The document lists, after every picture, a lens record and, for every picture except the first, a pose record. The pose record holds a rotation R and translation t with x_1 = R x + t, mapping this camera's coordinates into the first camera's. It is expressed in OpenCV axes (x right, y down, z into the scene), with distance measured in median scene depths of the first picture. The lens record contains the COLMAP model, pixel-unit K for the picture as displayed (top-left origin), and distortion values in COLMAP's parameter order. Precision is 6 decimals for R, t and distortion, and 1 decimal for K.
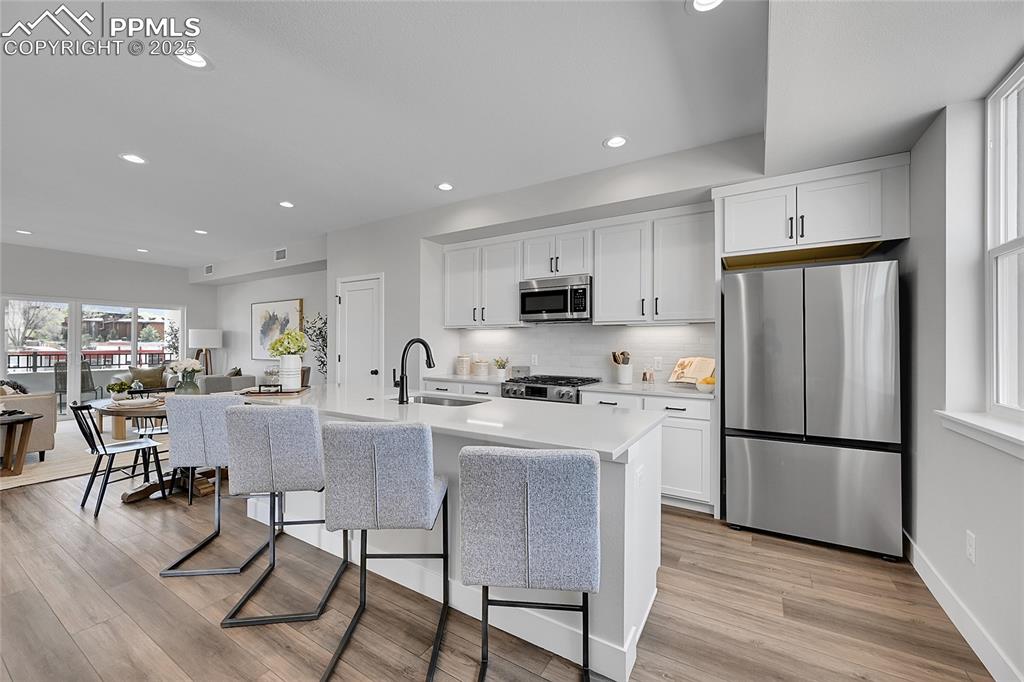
lens RADIAL K [[402.2, 0, 512.3], [0, 402.2, 343.8], [0, 0, 1]] dist [-0.002248, 0.000036]
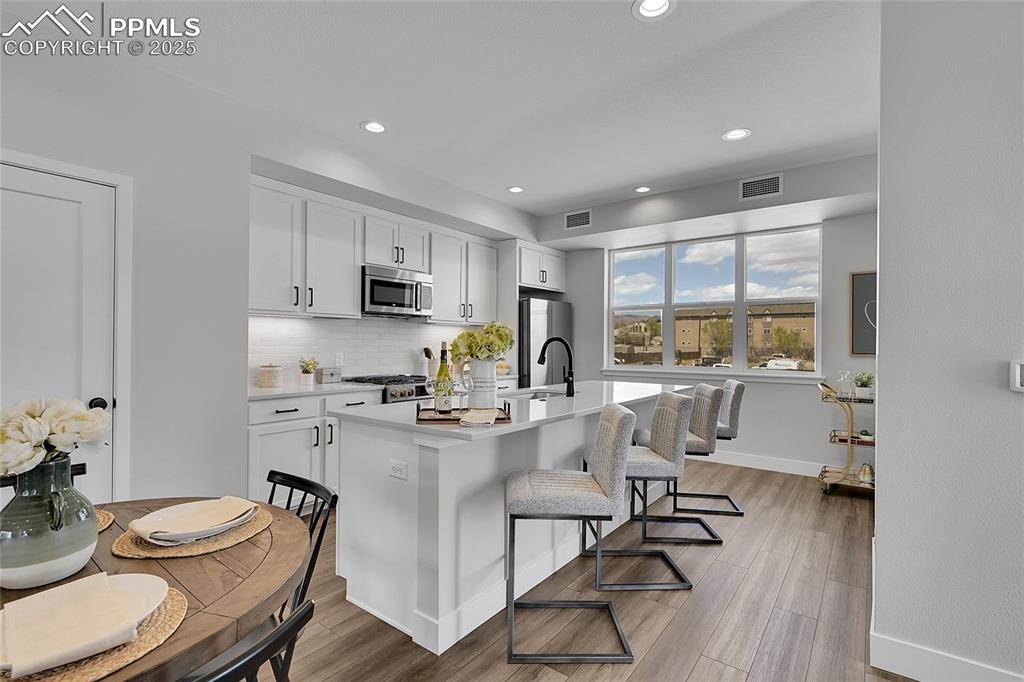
lens RADIAL K [[474.6, 0, 513.6], [0, 474.6, 343.9], [0, 0, 1]] dist [-0.000889, -0.000048]
pose [[0.100267, -0.003915, 0.994953, -0.711267], [-0.013099, 0.999900, 0.005255, -0.000316], [-0.994874, -0.013559, 0.100206, 0.460409]]
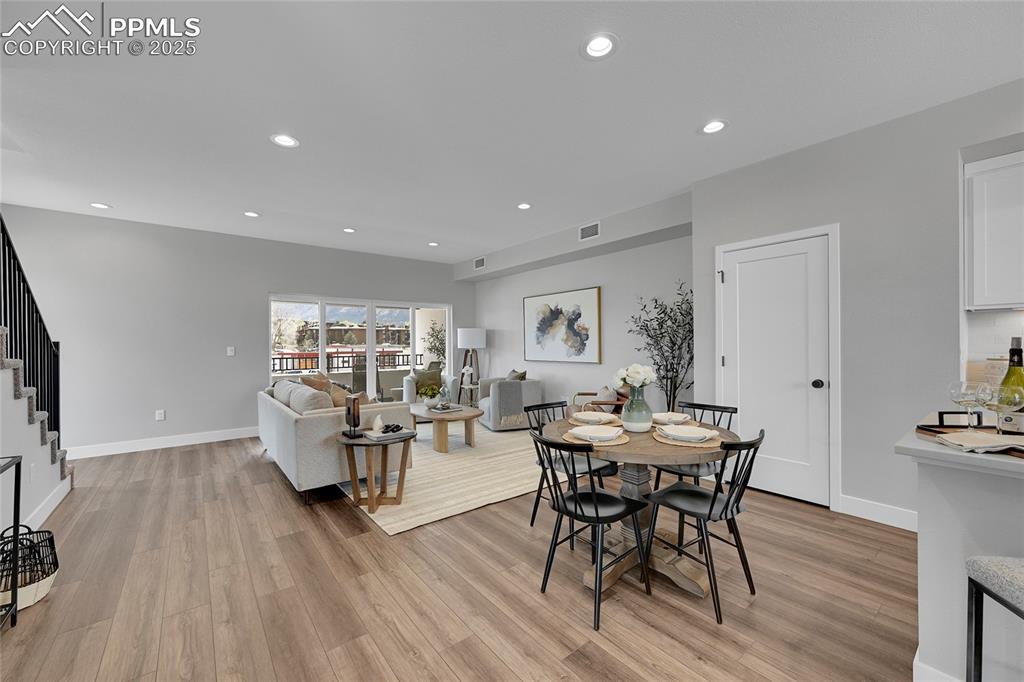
lens RADIAL K [[402.2, 0, 512.3], [0, 402.2, 343.8], [0, 0, 1]] dist [-0.002248, 0.000036]
pose [[0.940403, -0.012054, -0.339848, -0.517669], [0.012296, 0.999923, -0.001442, 0.003256], [0.339839, -0.002823, 0.940479, 0.216850]]
